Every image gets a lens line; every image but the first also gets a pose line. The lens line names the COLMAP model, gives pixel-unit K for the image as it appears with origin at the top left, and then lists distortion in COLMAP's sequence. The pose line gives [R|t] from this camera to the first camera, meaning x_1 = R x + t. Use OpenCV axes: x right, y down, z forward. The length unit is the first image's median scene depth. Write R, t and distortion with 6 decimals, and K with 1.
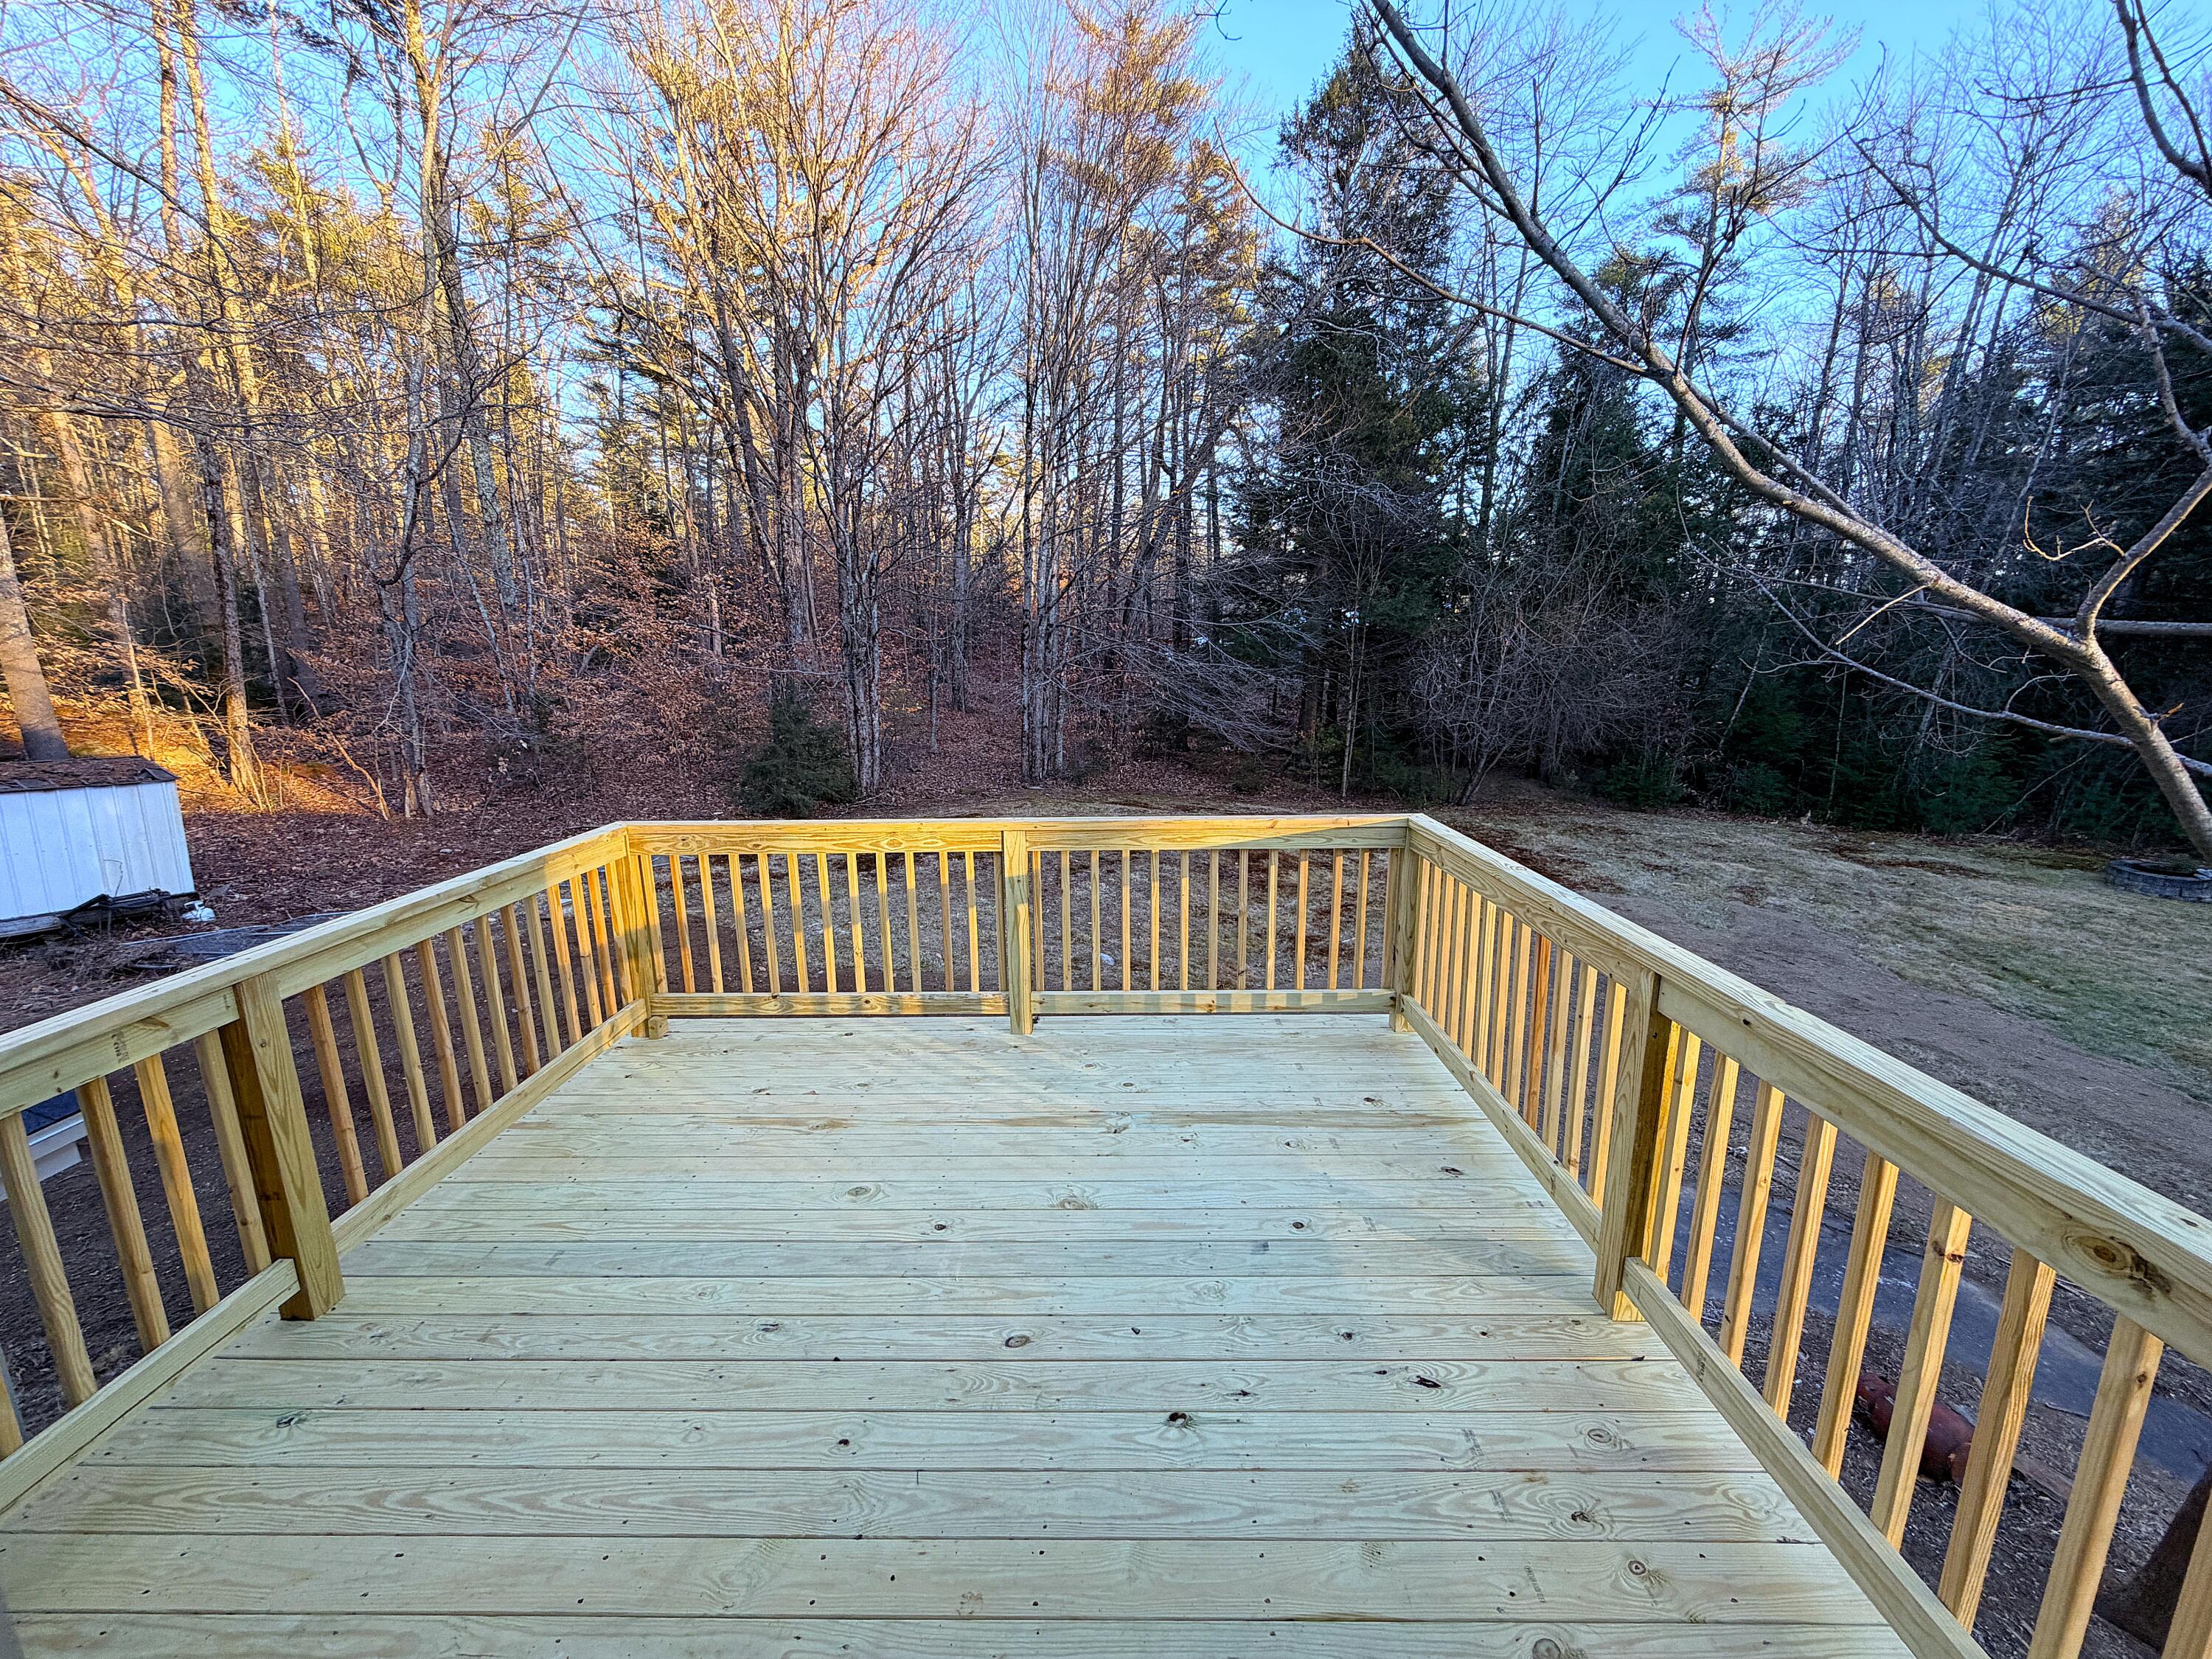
lens RADIAL K [[878.0, 0, 1100.5], [0, 878.0, 834.5], [0, 0, 1]] dist [-0.000160, 0.000050]
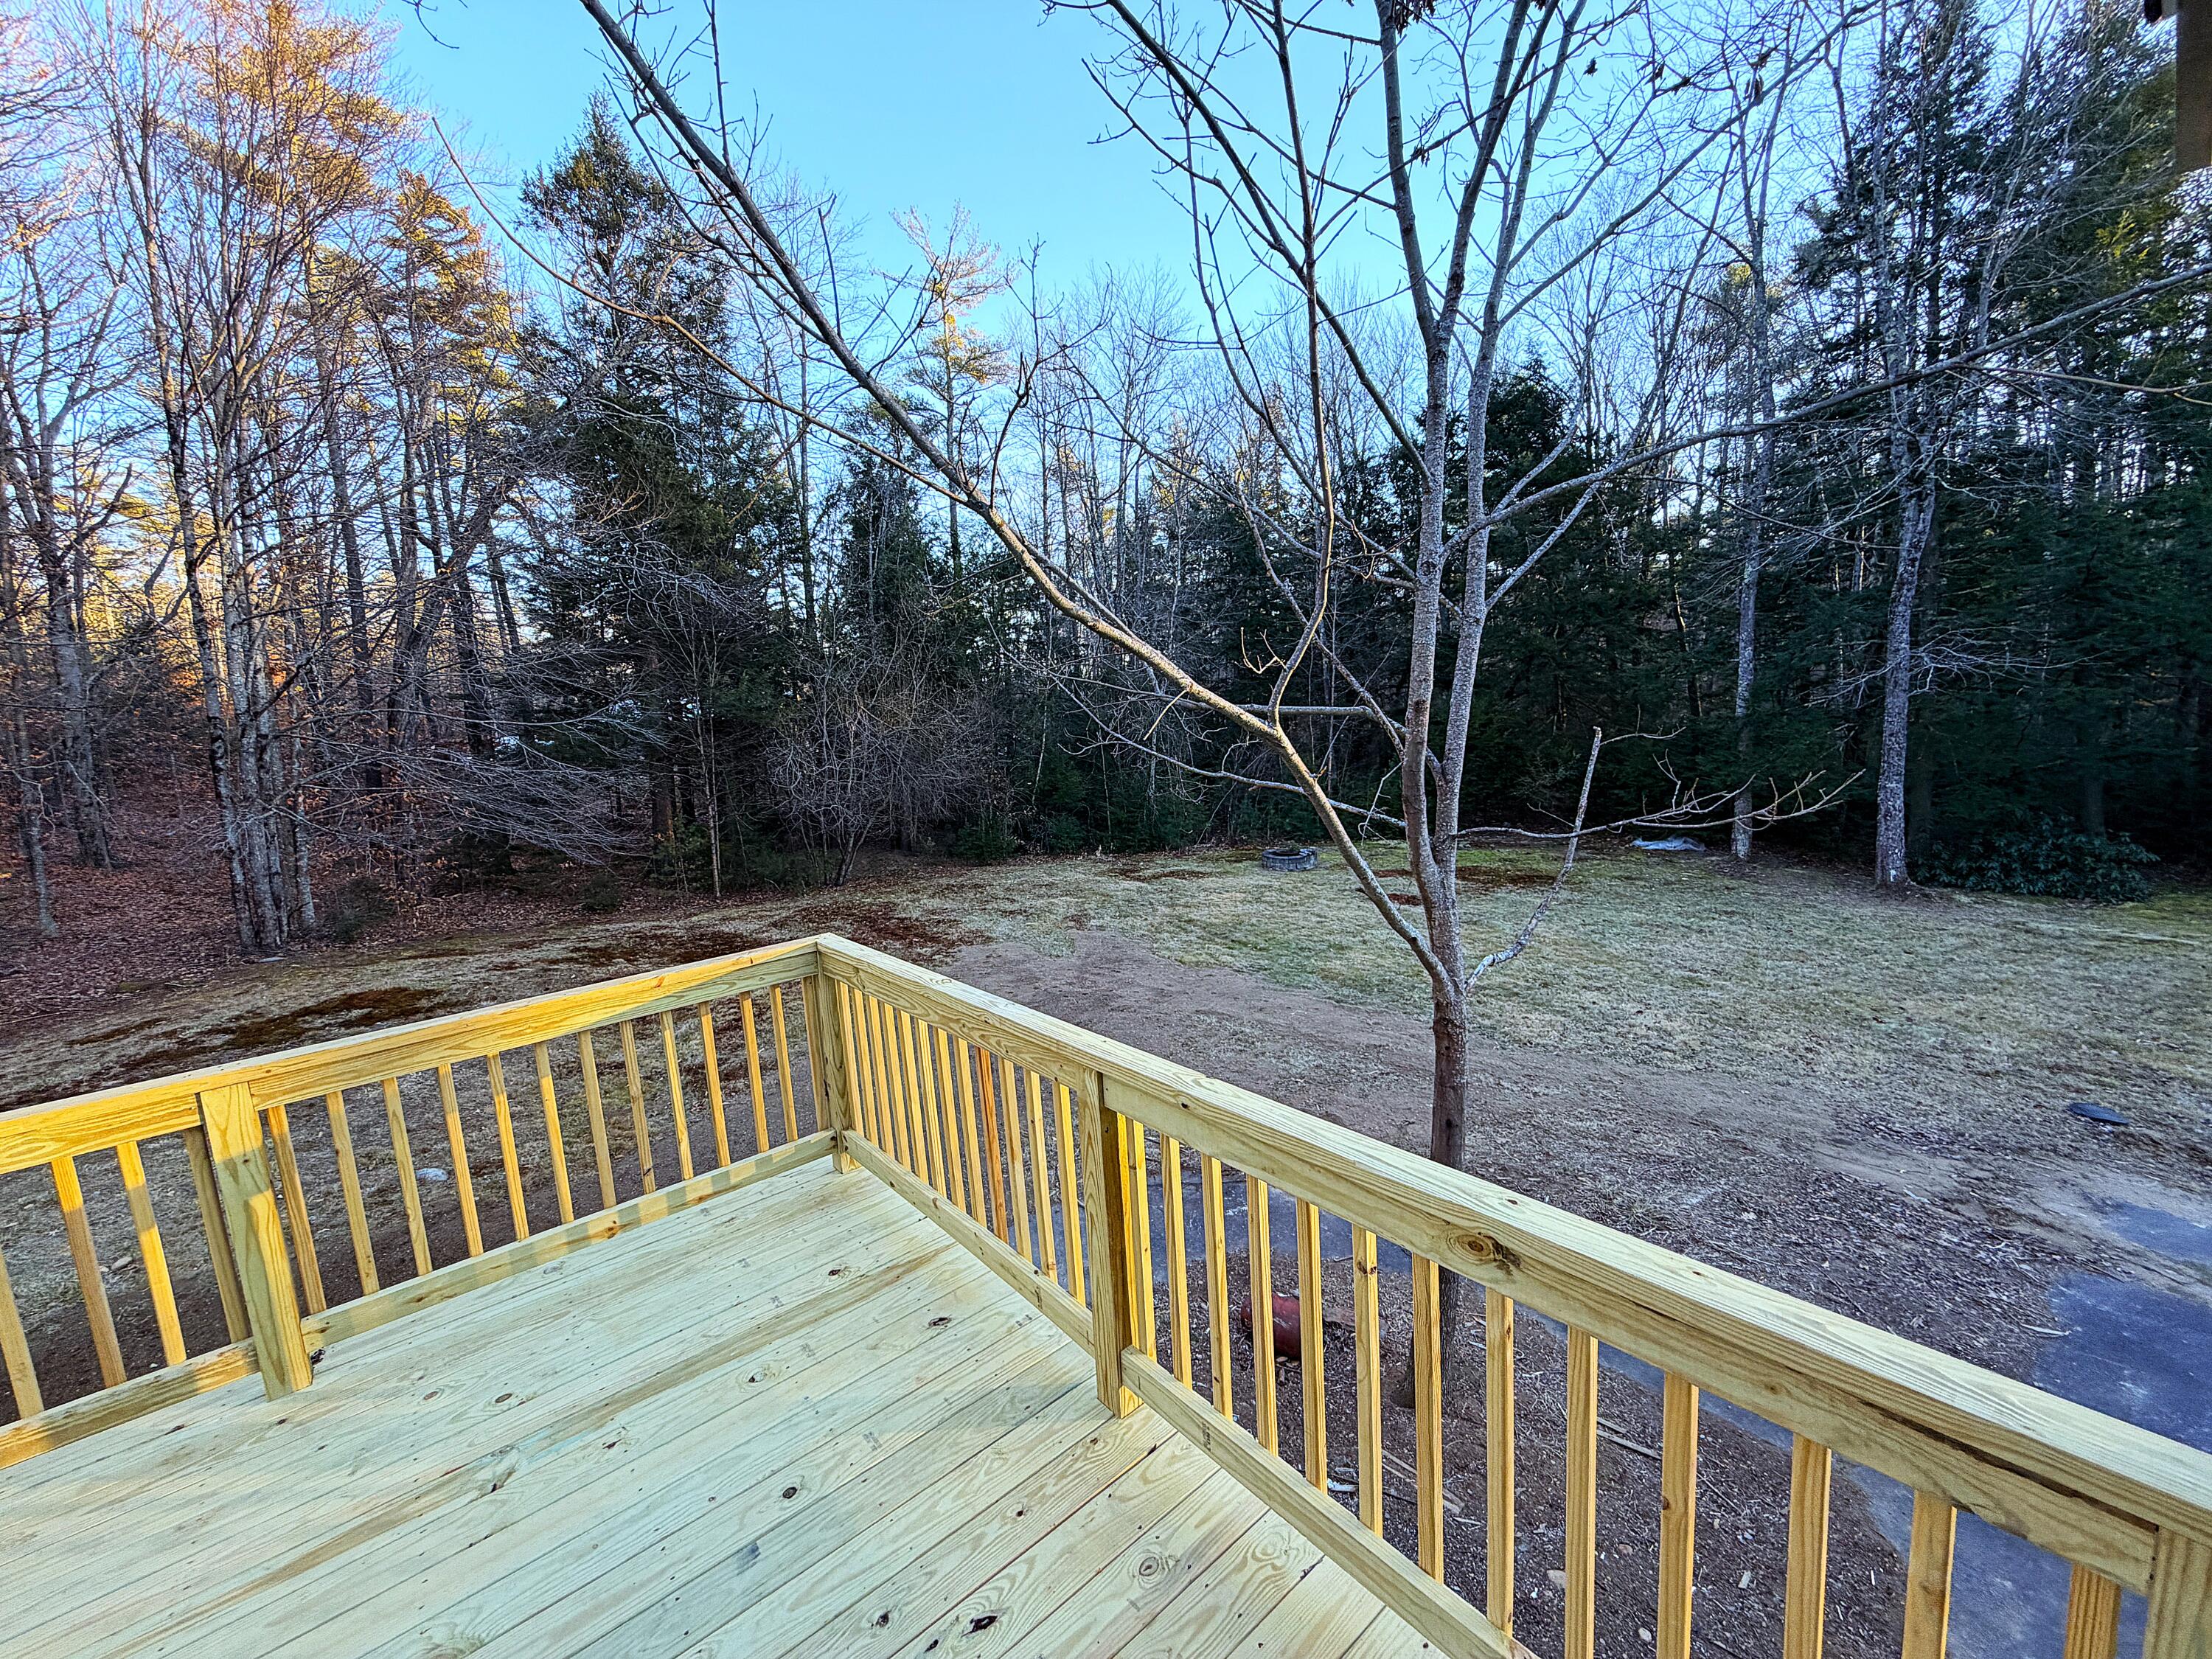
lens RADIAL K [[878.0, 0, 1096.3], [0, 878.0, 834.8], [0, 0, 1]] dist [-0.000160, 0.000050]
pose [[0.764583, -0.127680, 0.631752, 0.001617], [0.186352, 0.982111, -0.027045, -0.010798], [-0.616998, 0.138406, 0.774698, 0.019500]]
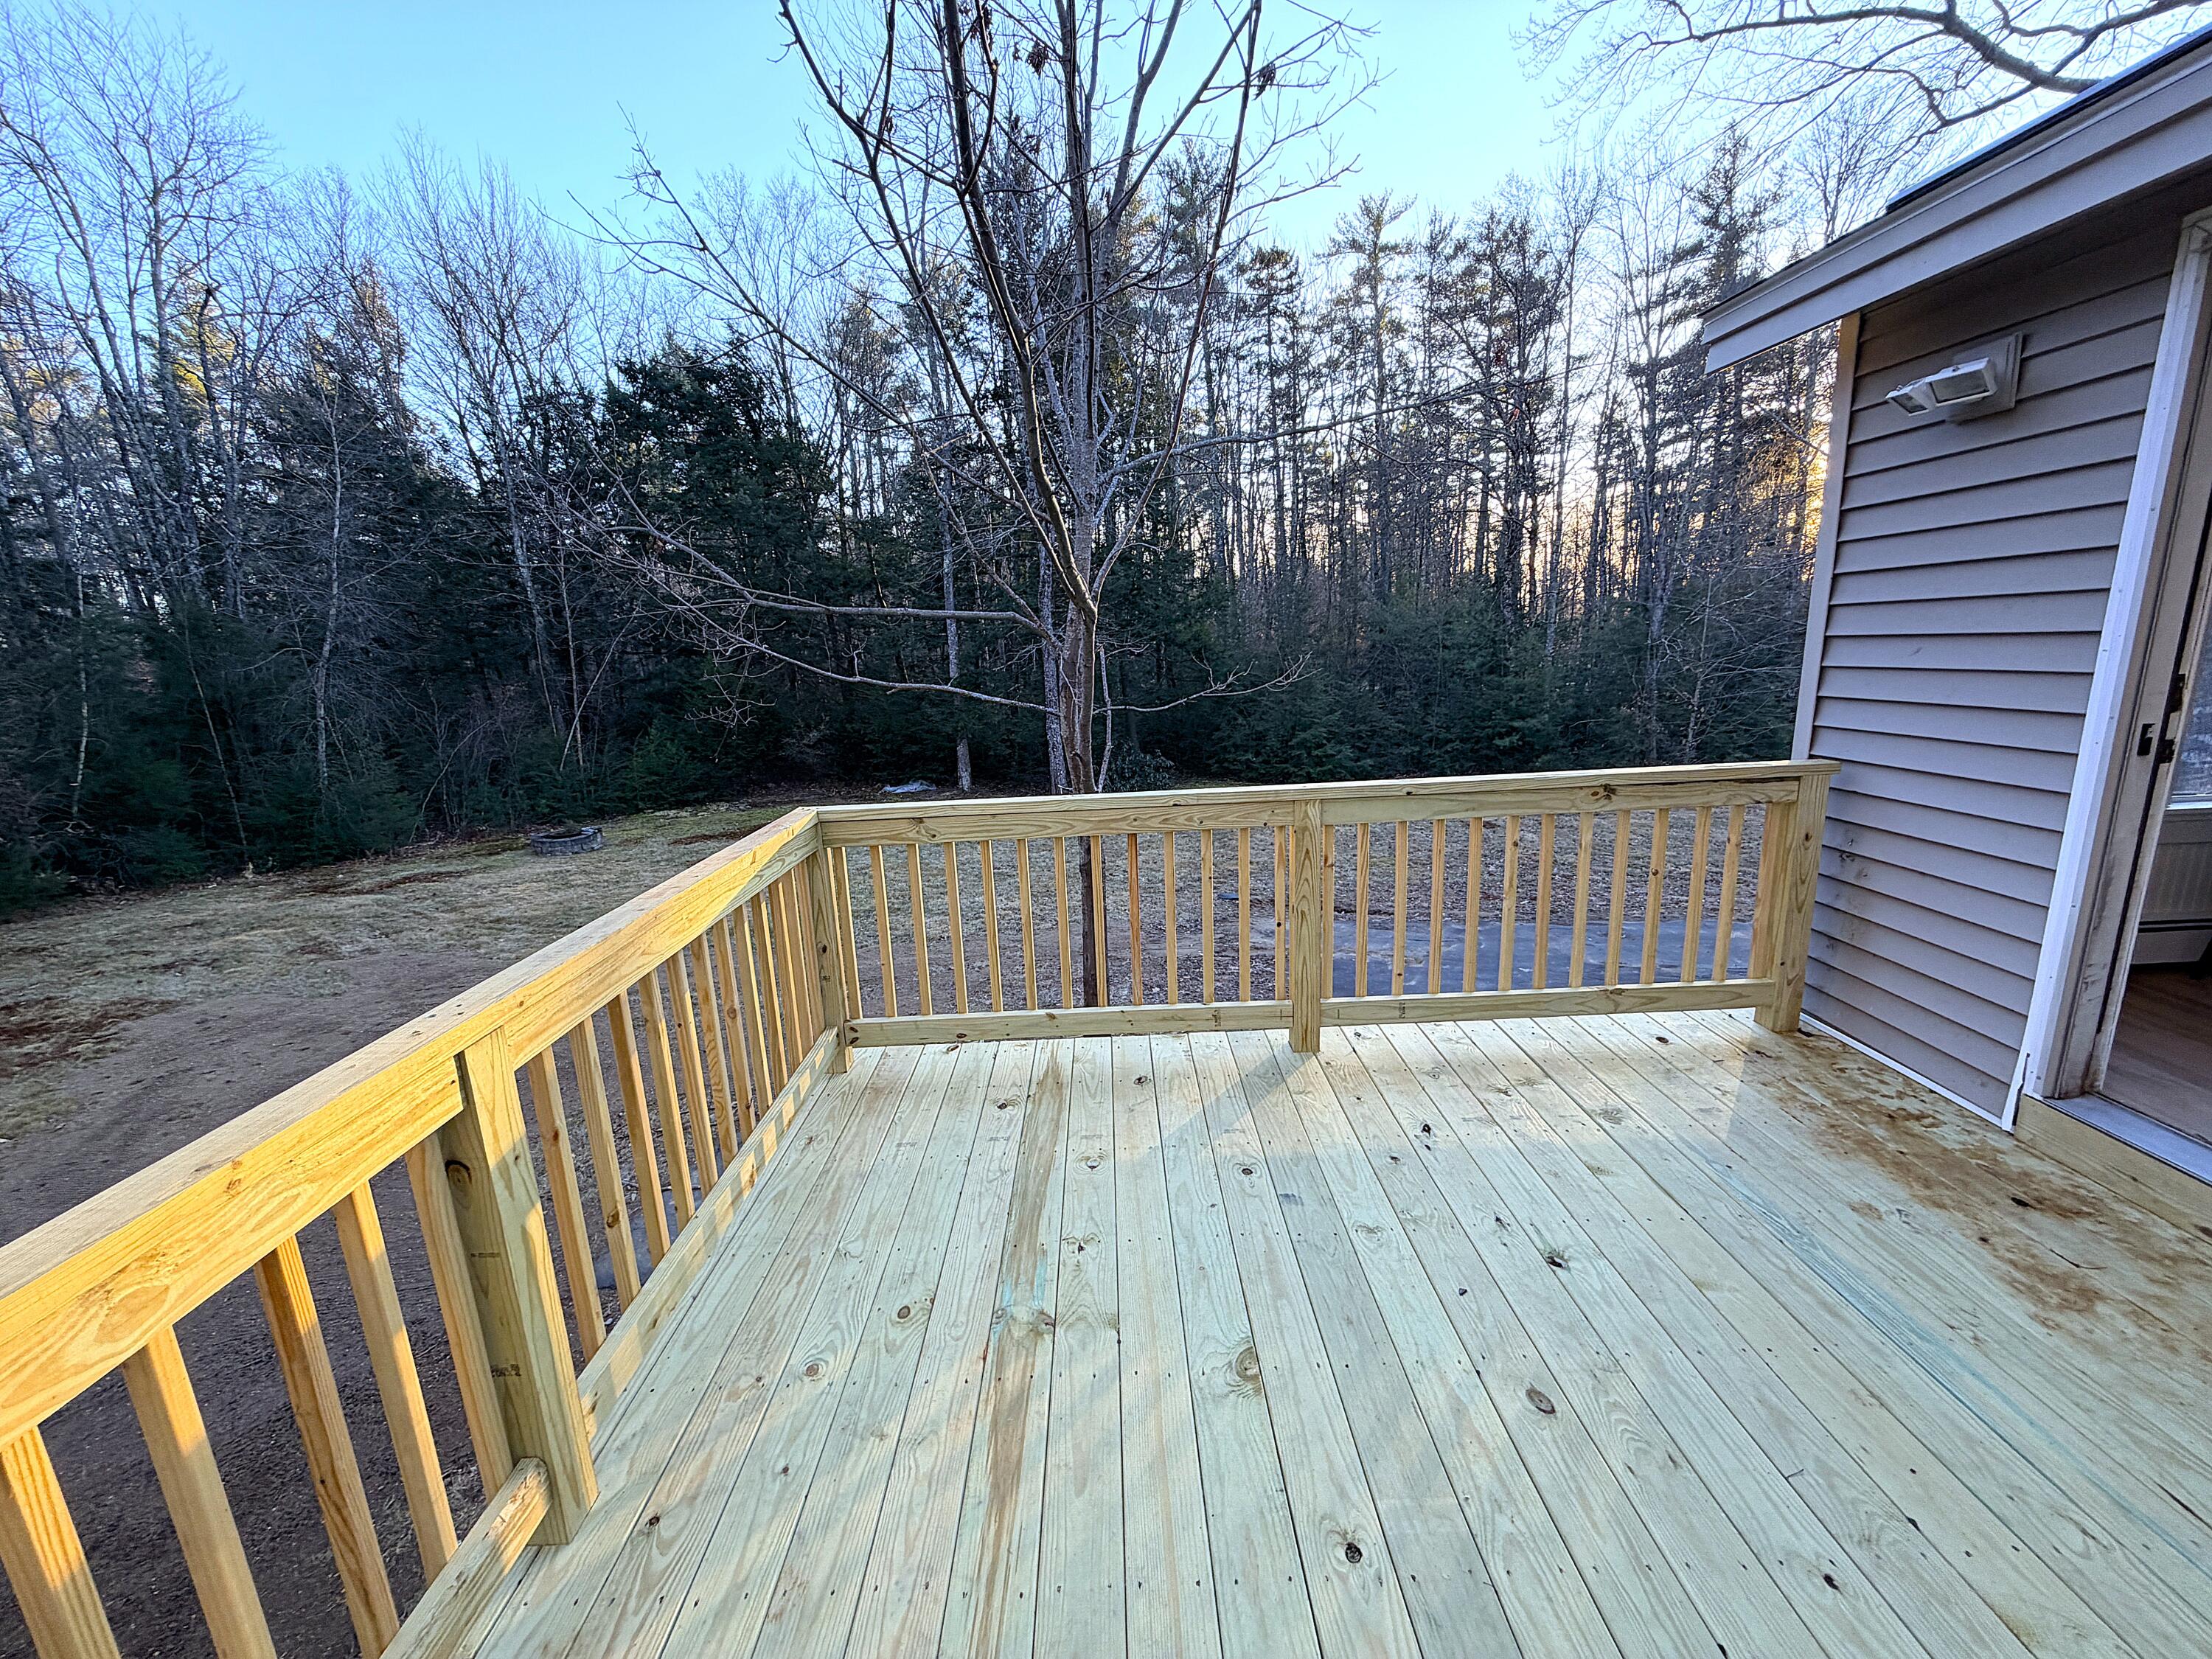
lens RADIAL K [[878.0, 0, 1098.5], [0, 878.0, 834.0], [0, 0, 1]] dist [-0.000160, 0.000050]
pose [[-0.013201, -0.199172, 0.979876, -0.098858], [0.247670, 0.948773, 0.196187, -0.020587], [-0.968755, 0.245275, 0.036804, 0.159950]]
